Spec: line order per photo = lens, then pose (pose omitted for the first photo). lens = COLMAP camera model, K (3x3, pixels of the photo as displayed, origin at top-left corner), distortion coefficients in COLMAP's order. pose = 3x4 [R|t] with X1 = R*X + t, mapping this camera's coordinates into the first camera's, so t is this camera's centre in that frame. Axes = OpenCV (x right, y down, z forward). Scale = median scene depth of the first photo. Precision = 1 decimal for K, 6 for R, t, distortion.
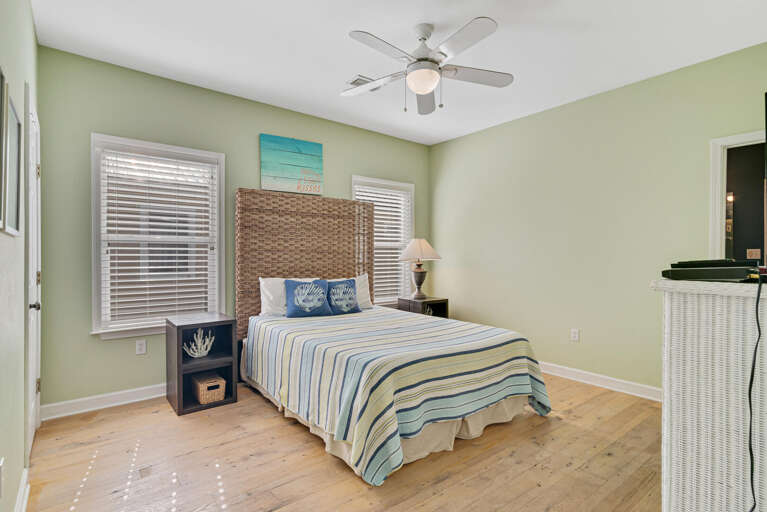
lens RADIAL K [[386.7, 0, 381.8], [0, 386.7, 256.0], [0, 0, 1]] dist [0.001286, 0.000193]
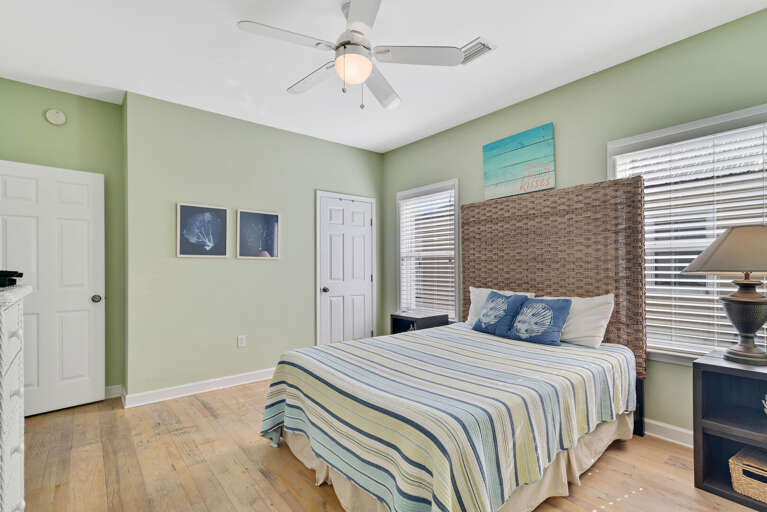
lens RADIAL K [[373.8, 0, 383.3], [0, 373.8, 261.3], [0, 0, 1]] dist [0.012946, 0.000115]
pose [[0.000062, -0.013717, -0.999906, 0.654840], [0.003865, 0.999898, -0.013717, -0.000266], [0.999993, -0.003864, 0.000115, 0.719801]]
